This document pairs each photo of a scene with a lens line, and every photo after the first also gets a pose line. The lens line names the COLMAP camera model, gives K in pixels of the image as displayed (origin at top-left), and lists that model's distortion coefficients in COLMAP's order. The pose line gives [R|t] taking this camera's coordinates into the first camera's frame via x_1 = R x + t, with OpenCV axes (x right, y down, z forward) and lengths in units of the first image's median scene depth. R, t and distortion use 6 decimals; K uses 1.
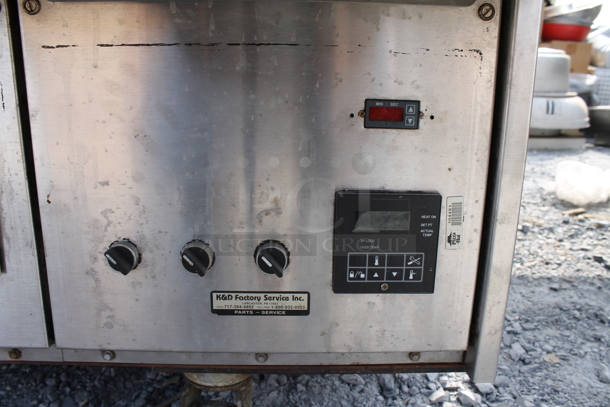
lens RADIAL K [[512.9, 0, 305.0], [0, 512.9, 203.5], [0, 0, 1]] dist [-0.062978, 0.010037]
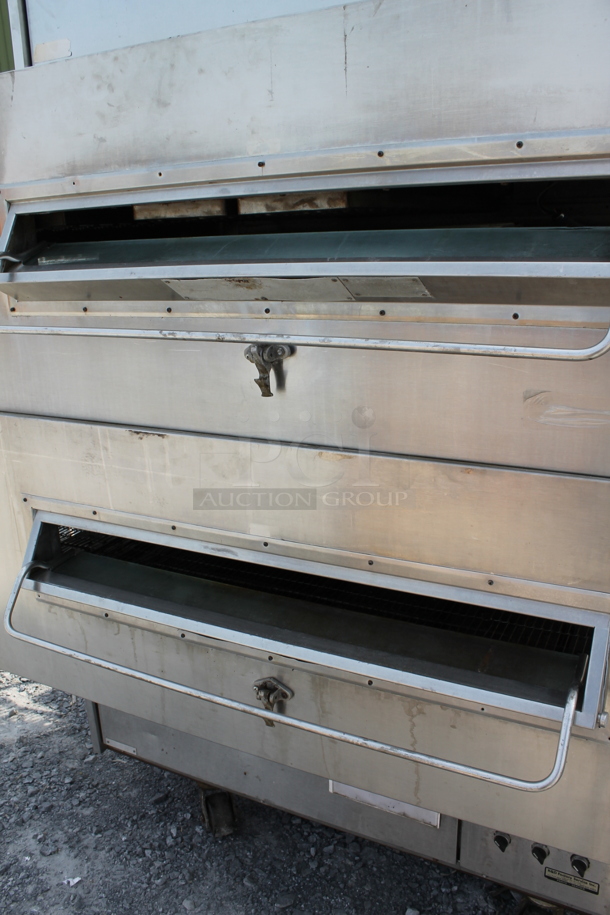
lens RADIAL K [[769.4, 0, 305.0], [0, 769.4, 457.5], [0, 0, 1]] dist [-0.062978, 0.010037]
pose [[0.862442, 0.091138, -0.497884, 0.292302], [-0.079739, 0.995837, 0.044164, -1.373569], [0.499836, 0.001612, 0.866119, -1.831602]]
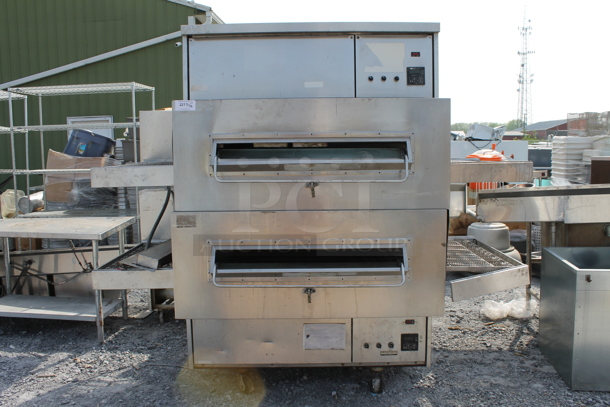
lens RADIAL K [[512.9, 0, 305.0], [0, 512.9, 203.5], [0, 0, 1]] dist [-0.062978, 0.010037]
pose [[0.999010, -0.025962, -0.036135, -0.778136], [0.019549, 0.985648, -0.167679, -0.528955], [0.039970, 0.166807, 0.985179, -5.007641]]
